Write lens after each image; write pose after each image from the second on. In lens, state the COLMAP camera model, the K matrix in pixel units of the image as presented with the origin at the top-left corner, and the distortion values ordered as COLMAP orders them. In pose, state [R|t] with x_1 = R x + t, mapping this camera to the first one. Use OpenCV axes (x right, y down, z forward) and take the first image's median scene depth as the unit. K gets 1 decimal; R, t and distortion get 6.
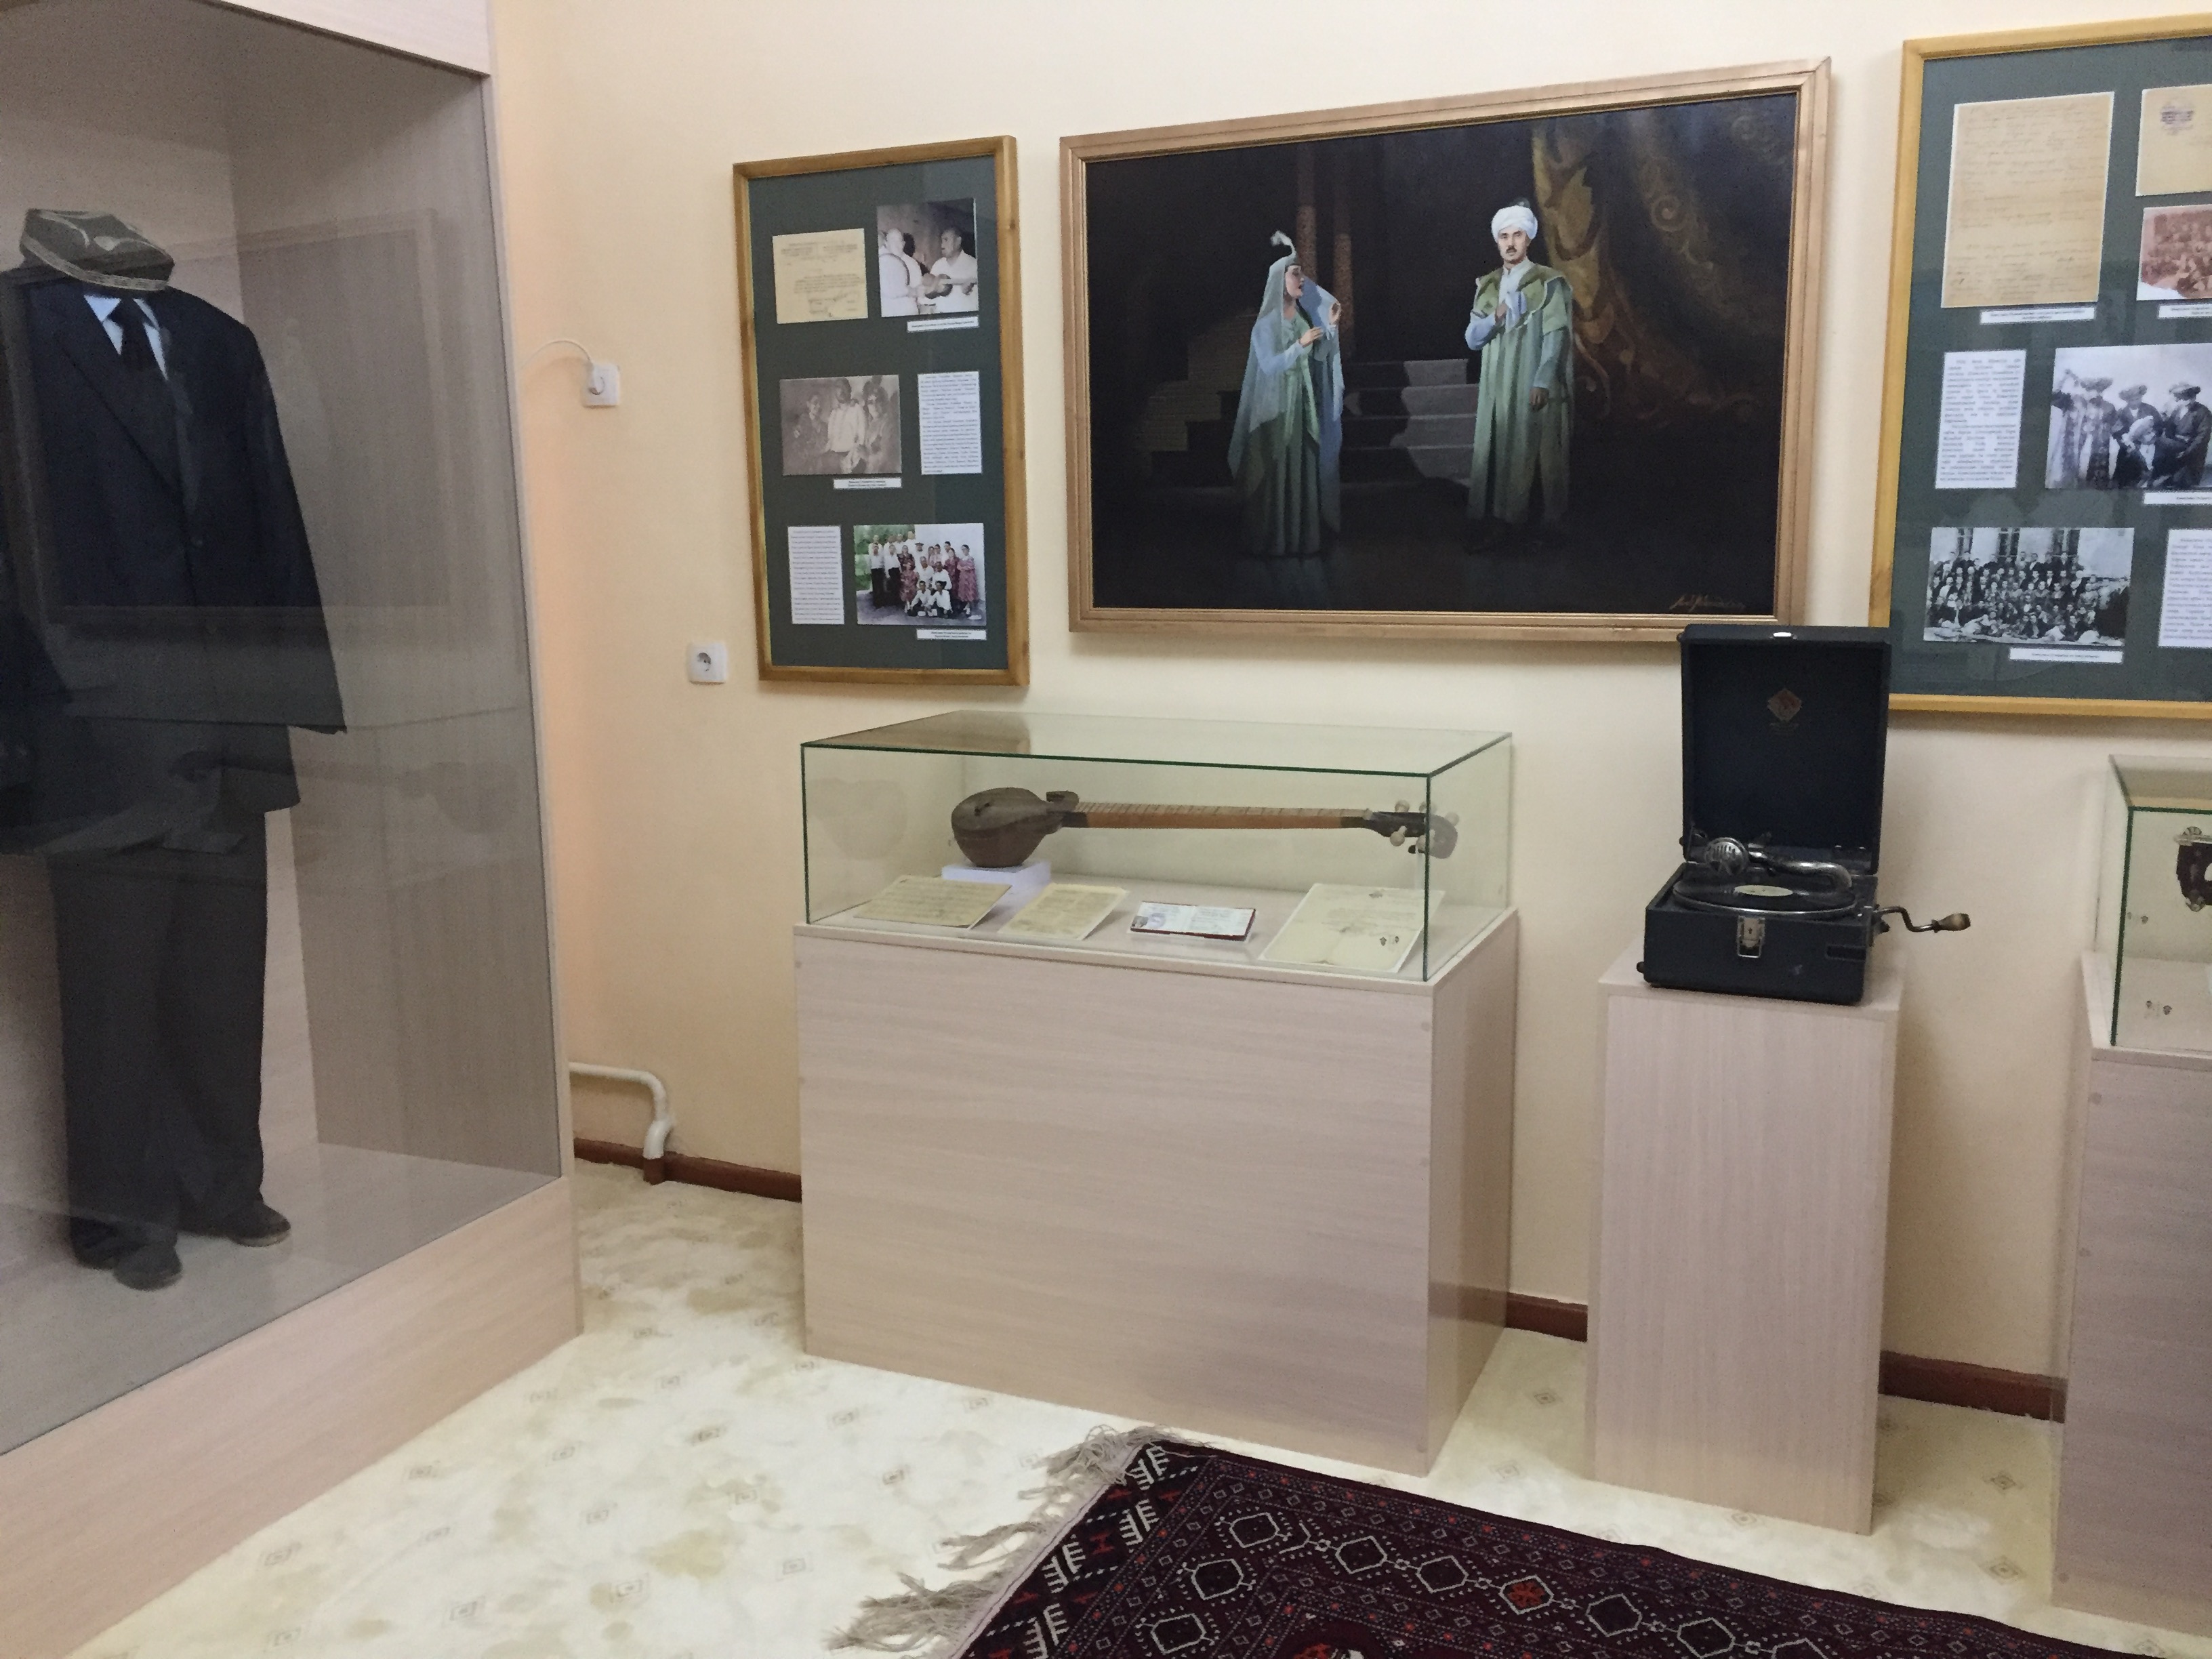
lens RADIAL K [[1885.6, 0, 1087.7], [0, 1885.6, 810.1], [0, 0, 1]] dist [0.084580, -0.120007]
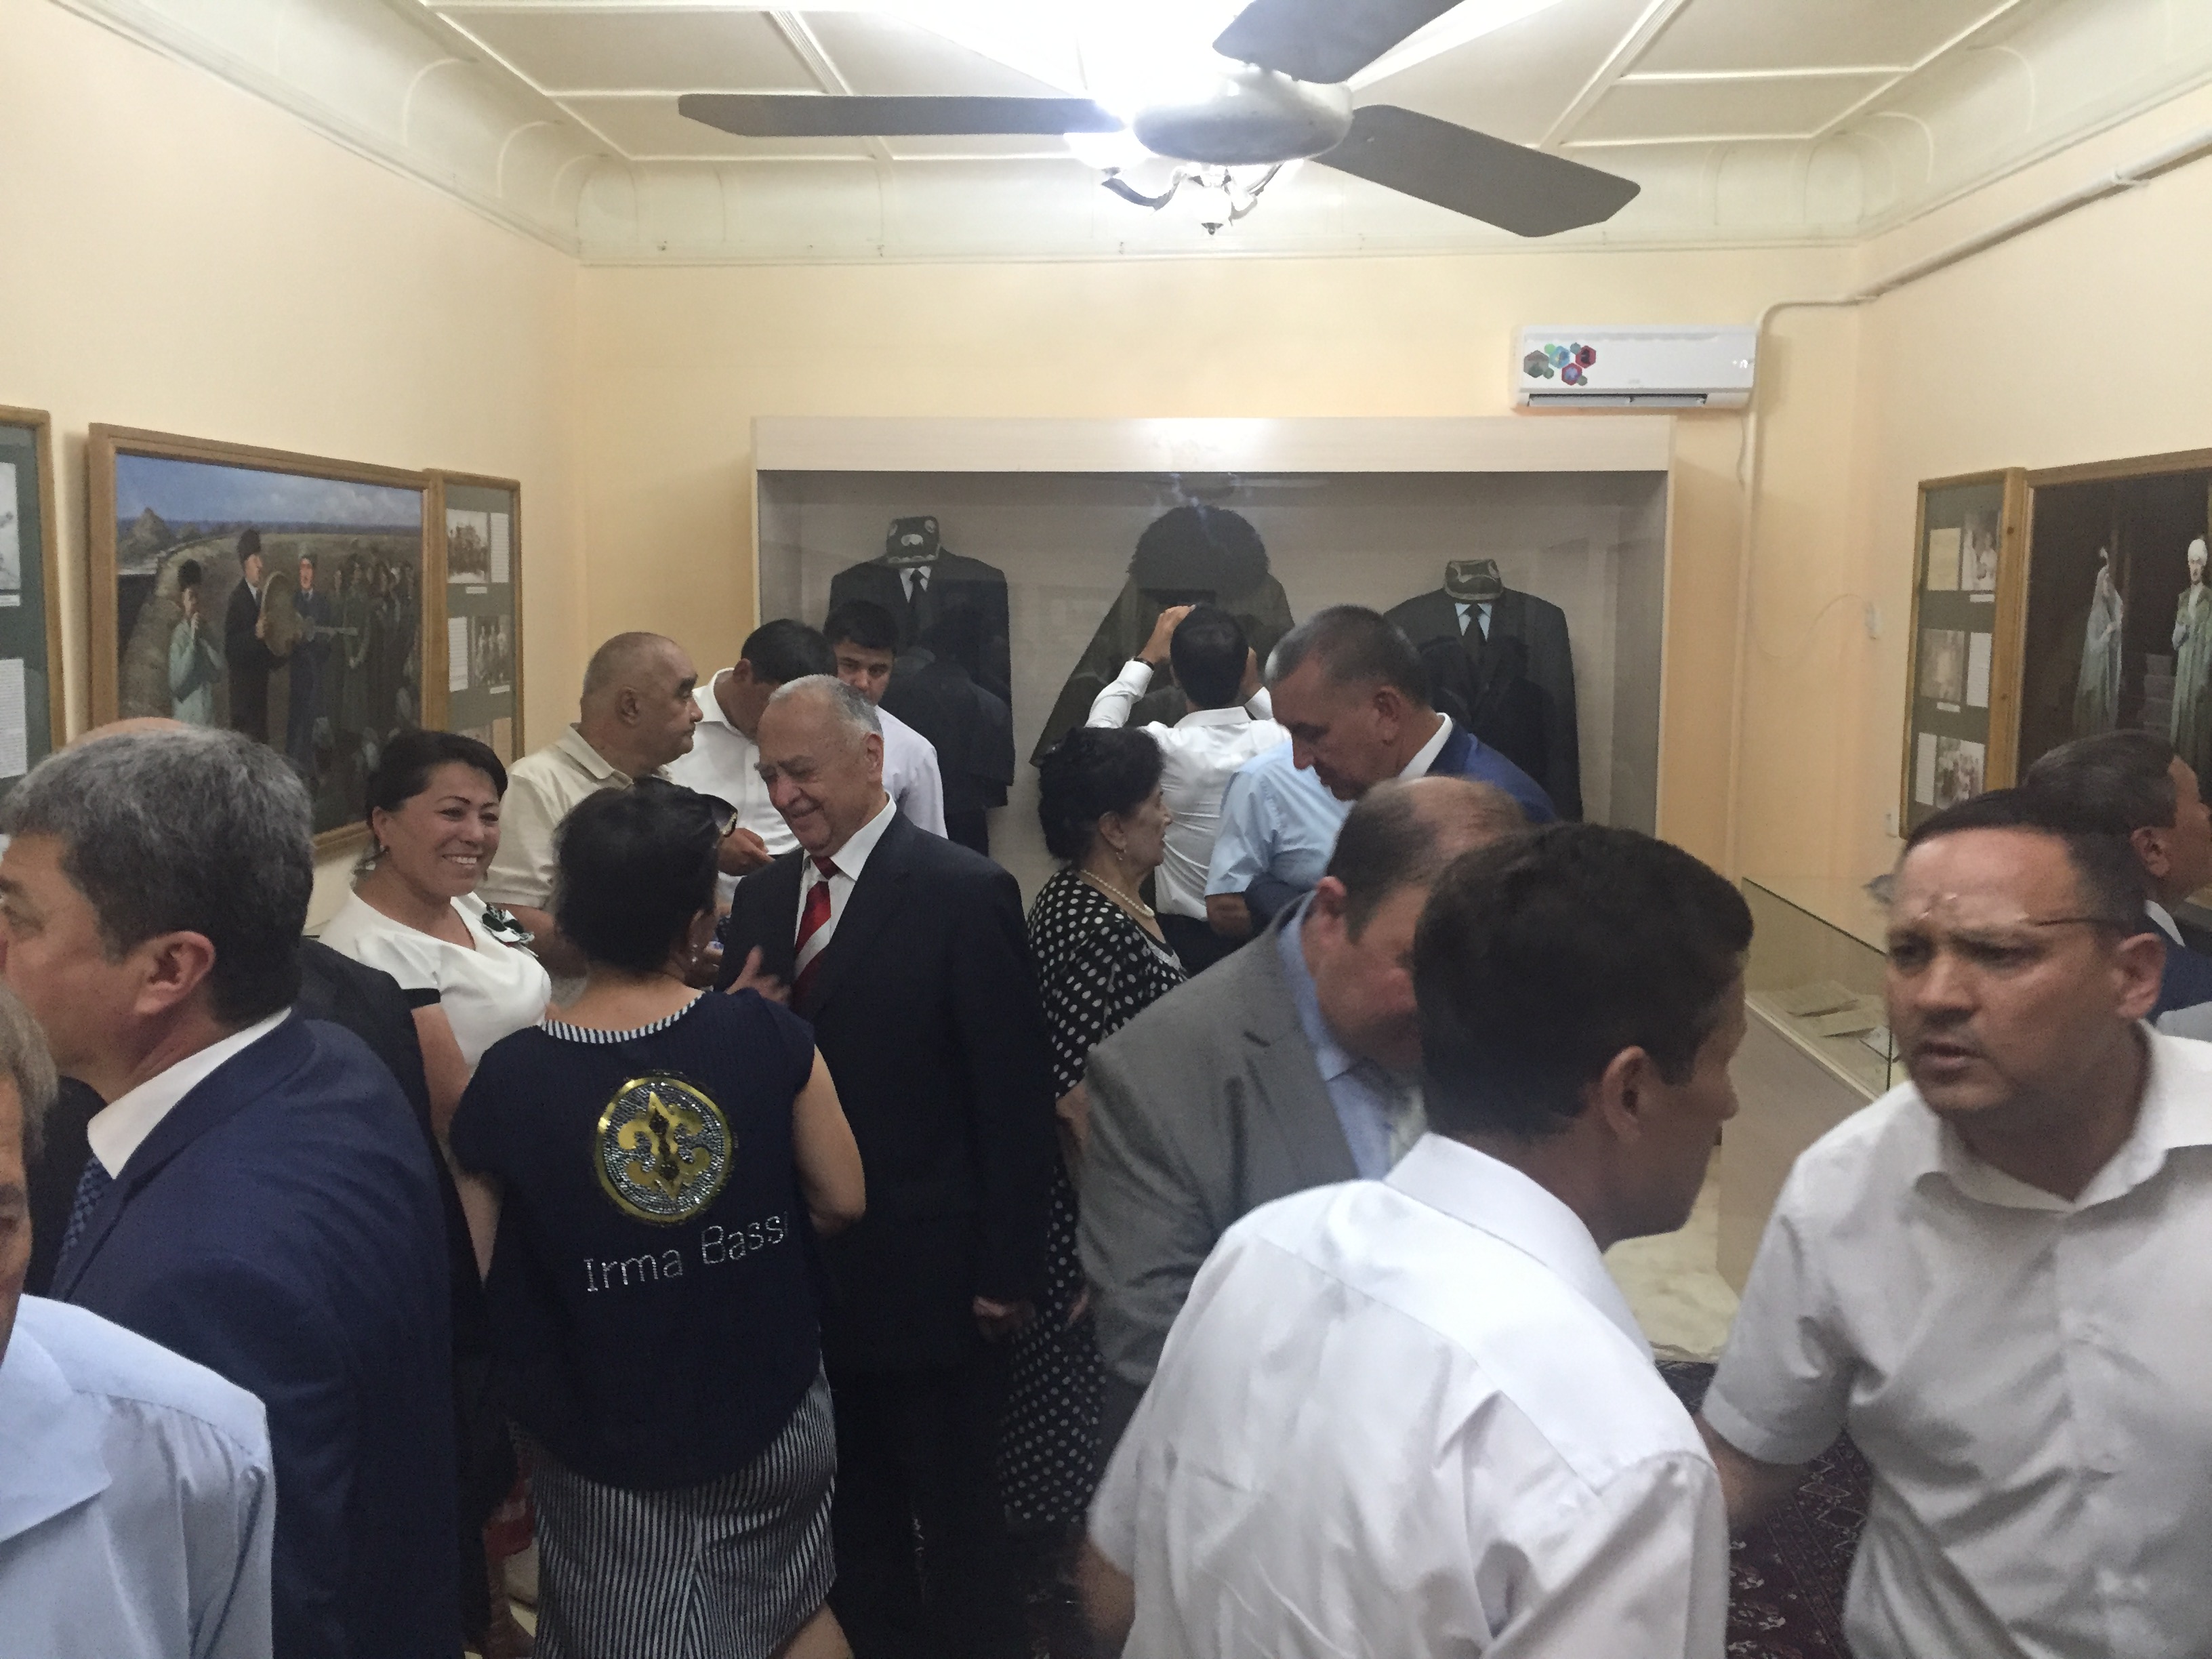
lens RADIAL K [[1885.6, 0, 1109.1], [0, 1885.6, 815.8], [0, 0, 1]] dist [0.084580, -0.120007]
pose [[0.365471, 0.131981, -0.921418, 1.098308], [-0.158004, 0.984328, 0.078321, -0.124227], [0.917314, 0.116963, 0.380597, -0.088897]]
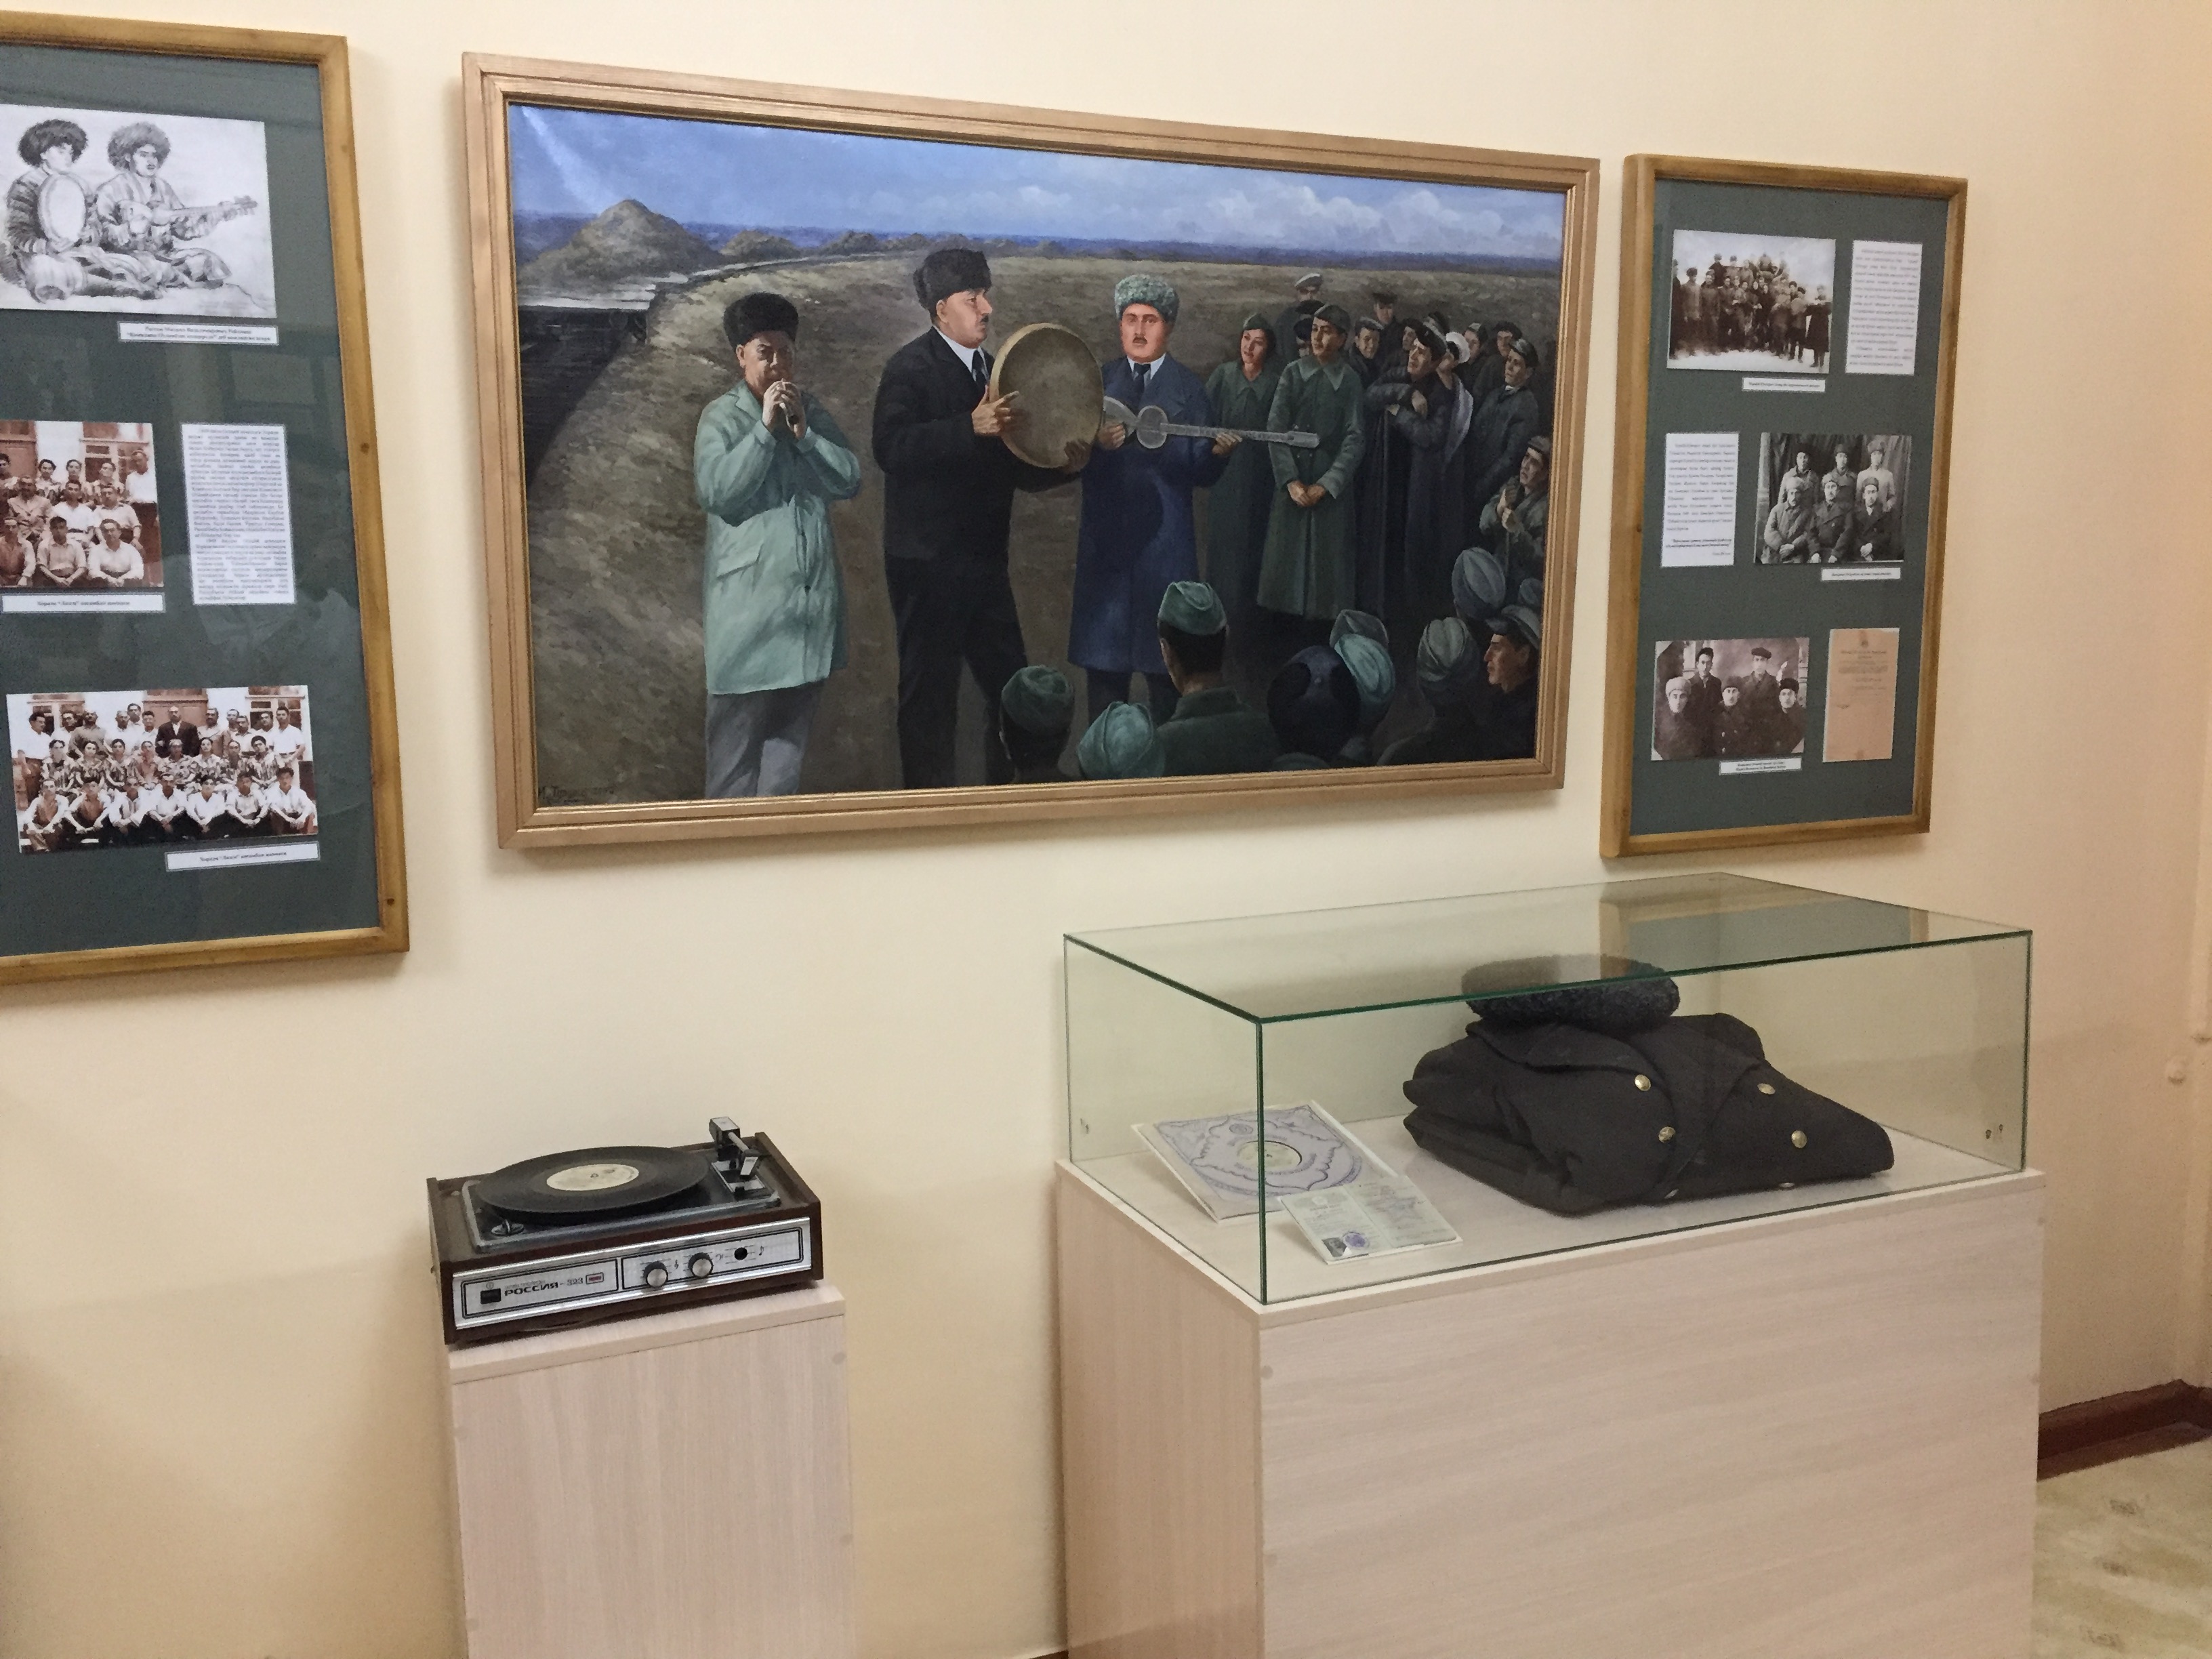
lens RADIAL K [[1885.6, 0, 1099.1], [0, 1885.6, 810.1], [0, 0, 1]] dist [0.084580, -0.120007]
pose [[-0.700405, 0.106447, -0.705764, 0.235781], [-0.091740, 0.967188, 0.236920, -0.090632], [0.707826, 0.230687, -0.667658, 0.431195]]
